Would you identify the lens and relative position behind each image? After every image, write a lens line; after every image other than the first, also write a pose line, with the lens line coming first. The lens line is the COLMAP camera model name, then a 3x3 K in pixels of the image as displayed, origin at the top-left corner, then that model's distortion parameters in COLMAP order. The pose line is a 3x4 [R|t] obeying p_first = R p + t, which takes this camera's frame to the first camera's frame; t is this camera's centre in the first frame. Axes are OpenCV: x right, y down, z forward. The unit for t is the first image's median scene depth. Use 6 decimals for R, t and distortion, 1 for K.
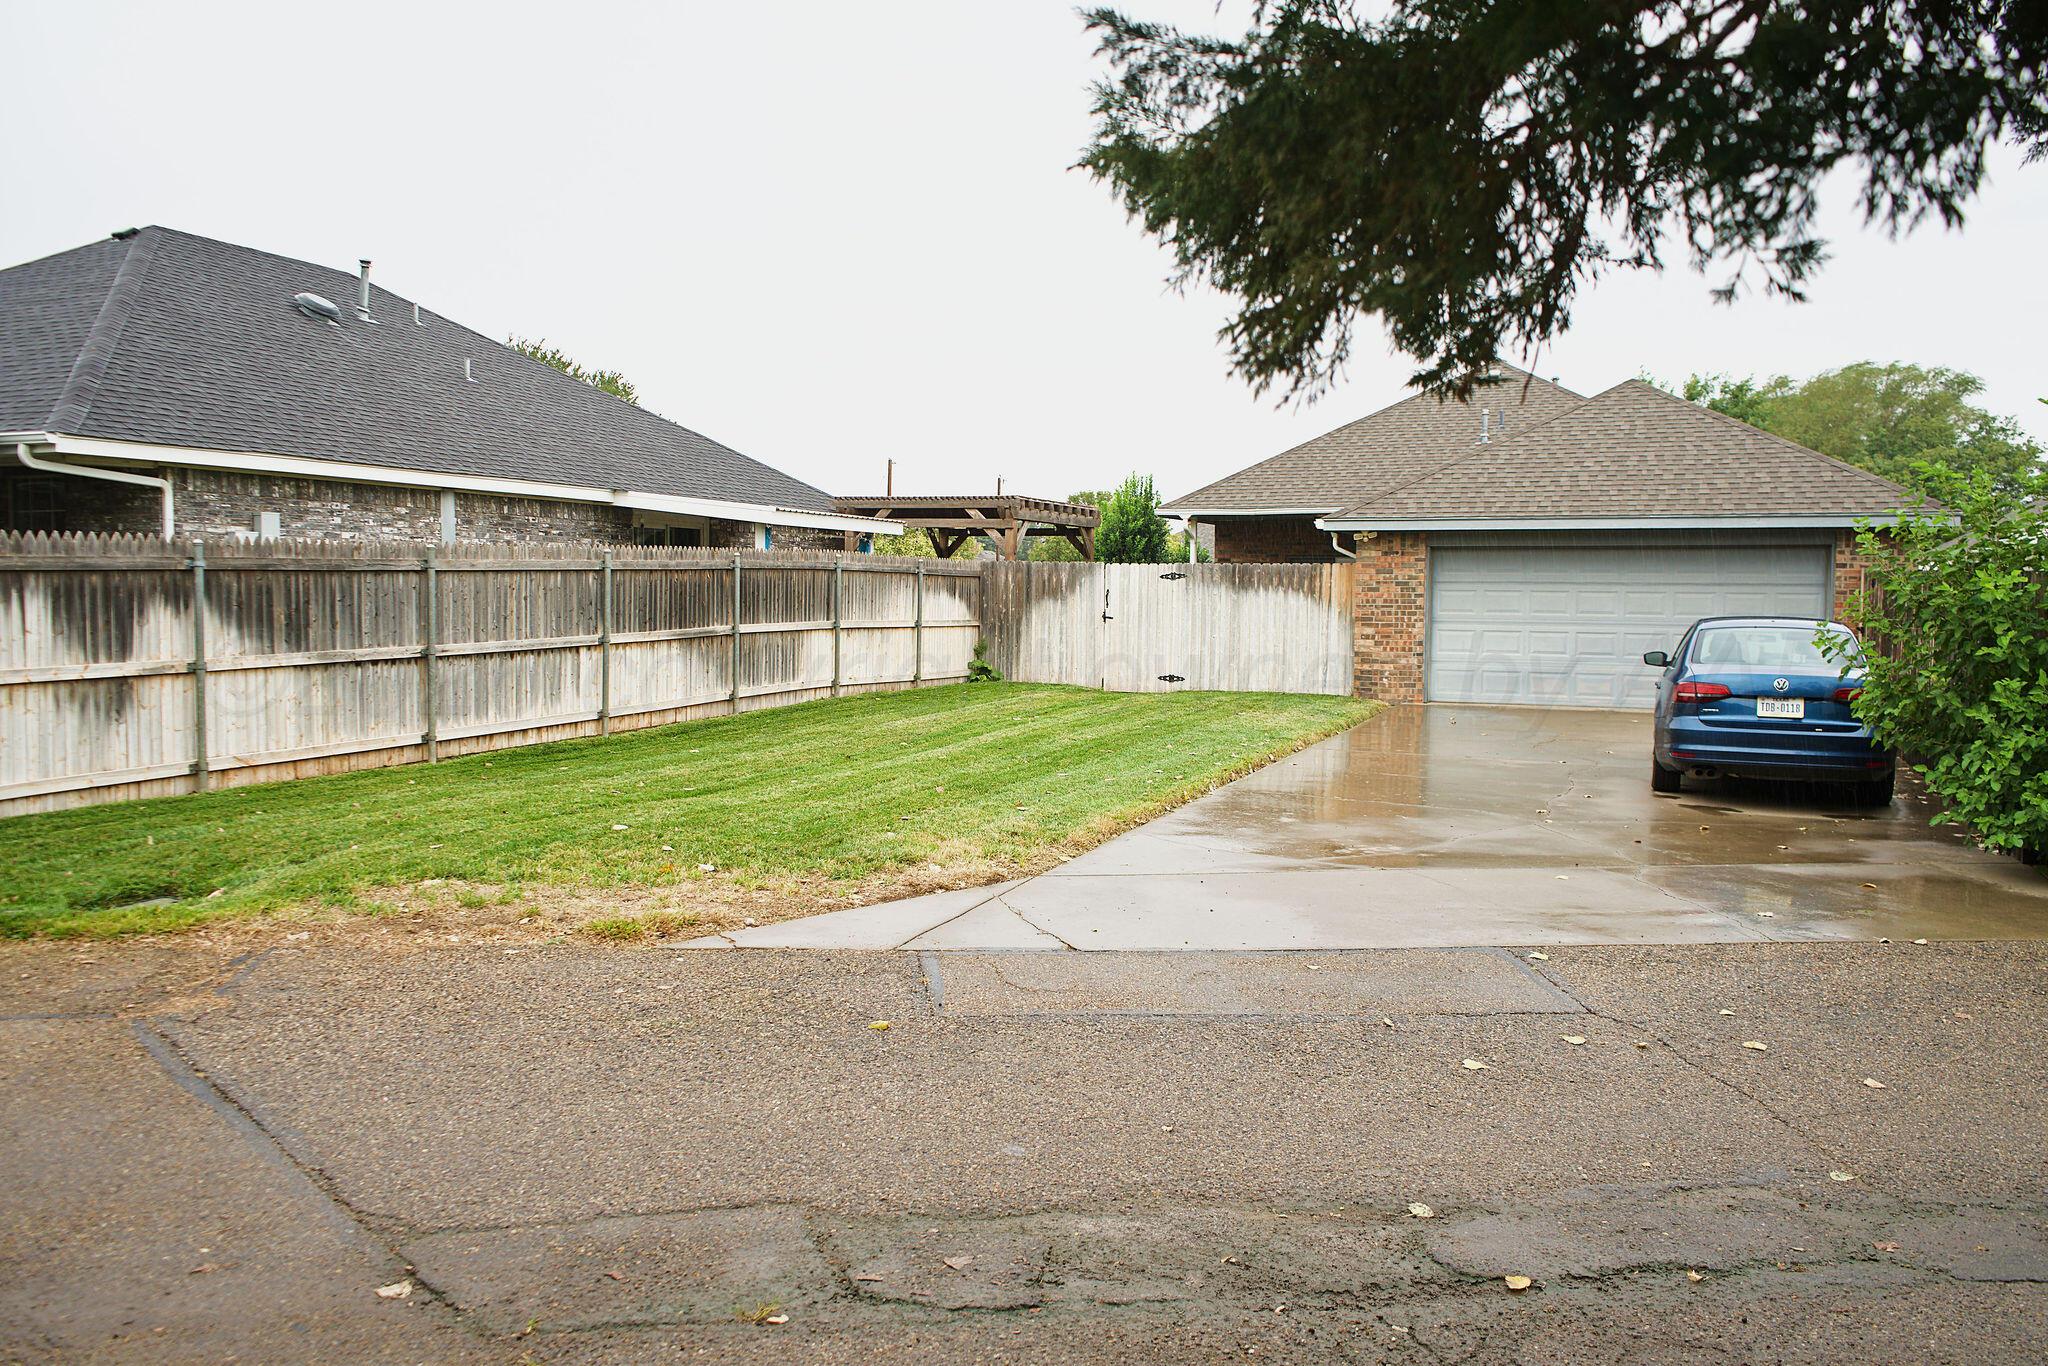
lens RADIAL K [[1628.2, 0, 1024.3], [0, 1628.2, 689.0], [0, 0, 1]] dist [-0.026528, 0.024676]
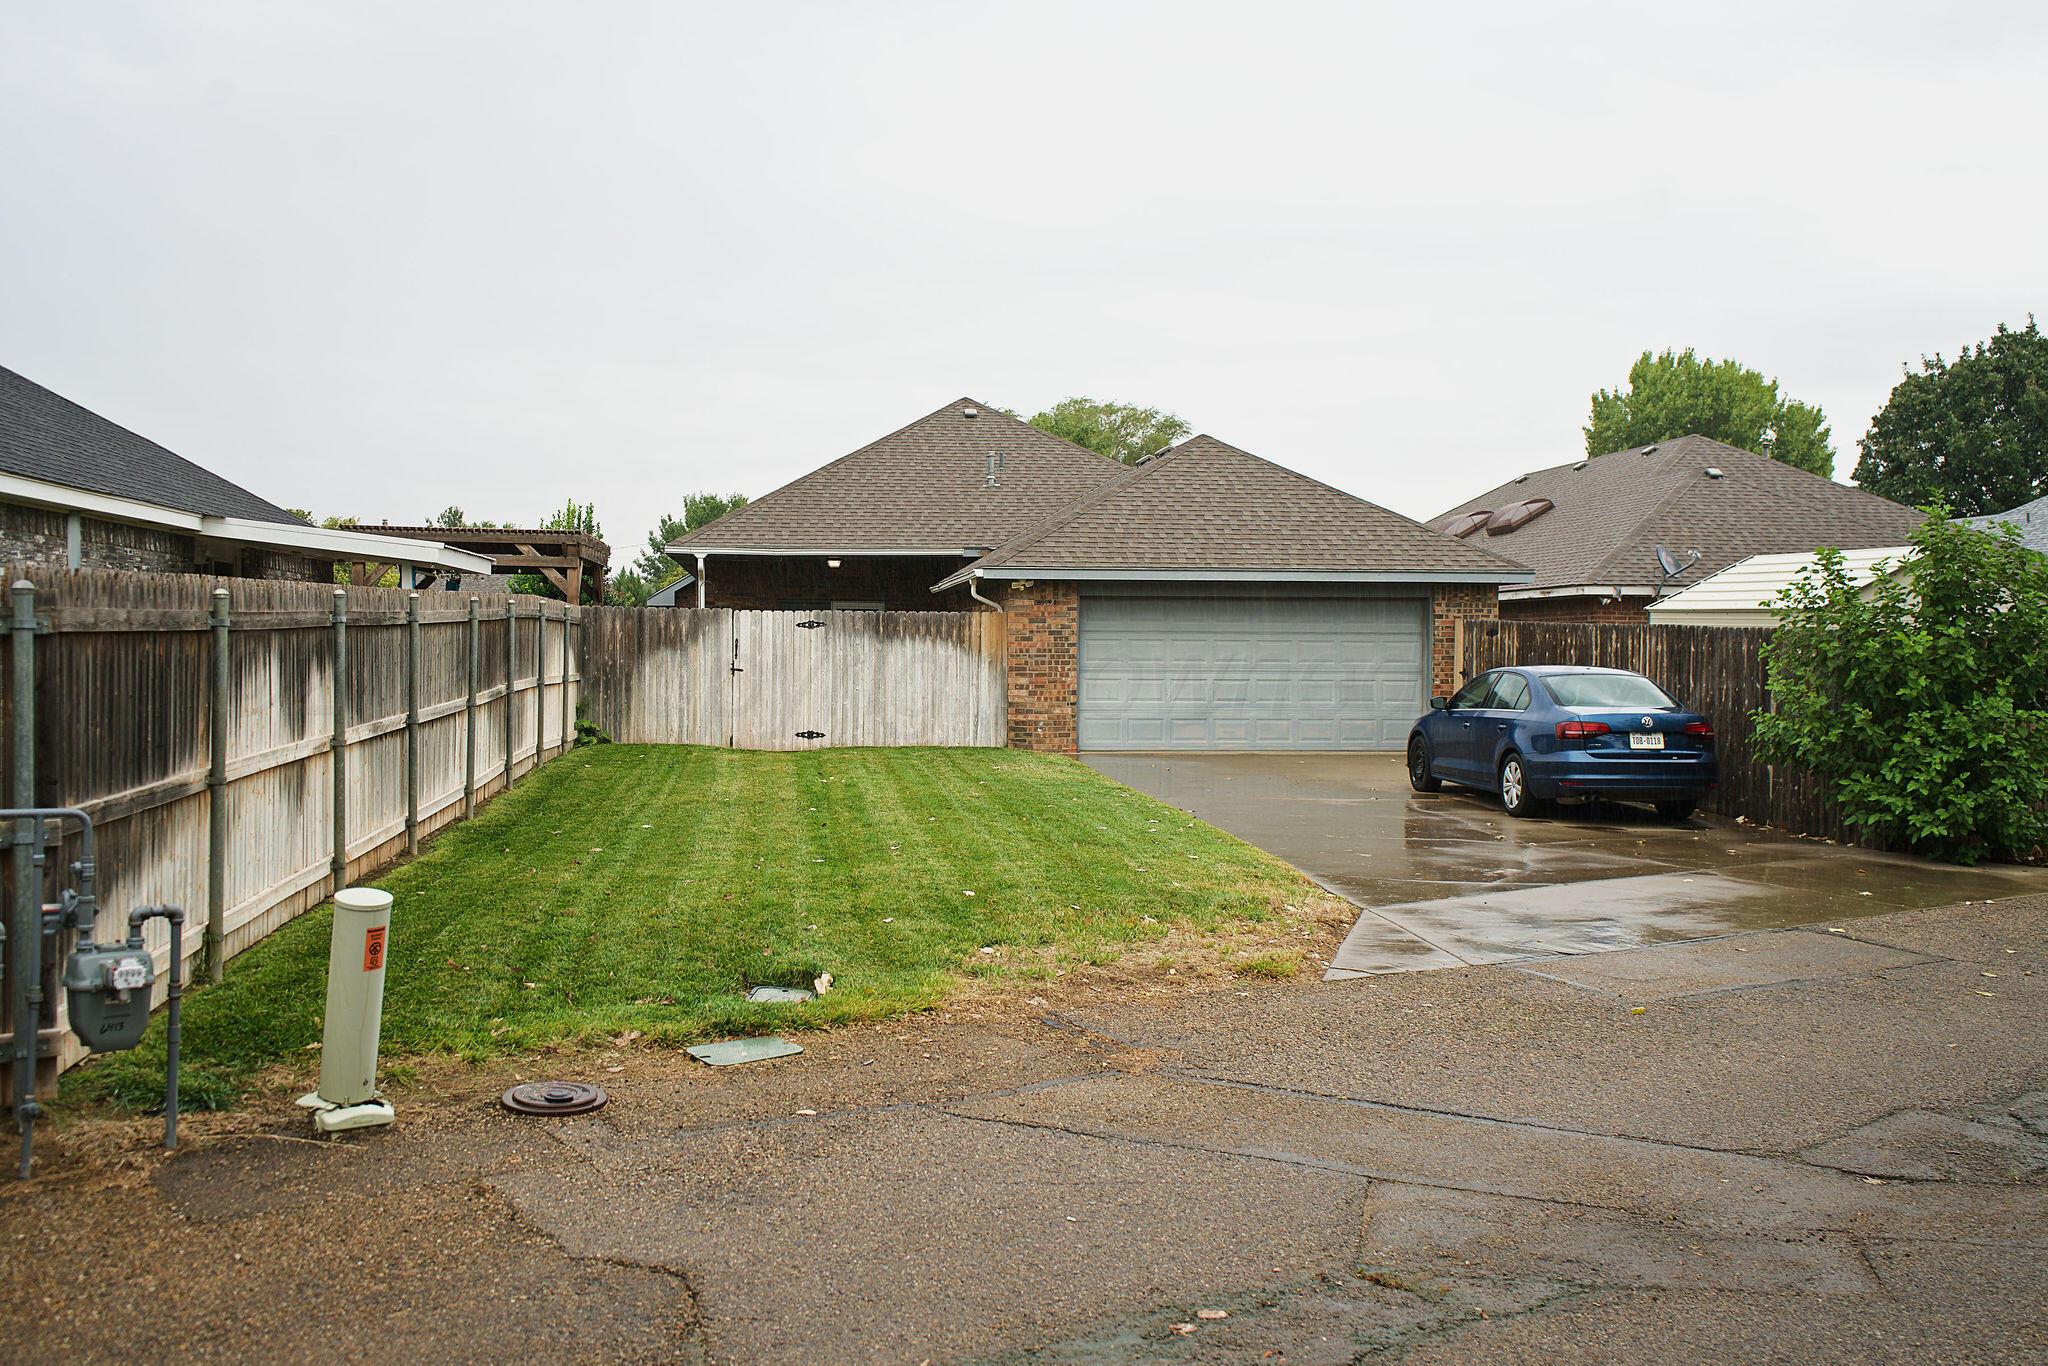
lens RADIAL K [[1952.6, 0, 1015.8], [0, 1952.6, 683.5], [0, 0, 1]] dist [0.036036, 0.000000]
pose [[0.870057, -0.013347, 0.492771, -0.373367], [0.029439, 0.999256, -0.024913, -0.004923], [-0.492072, 0.036182, 0.869803, -0.024505]]
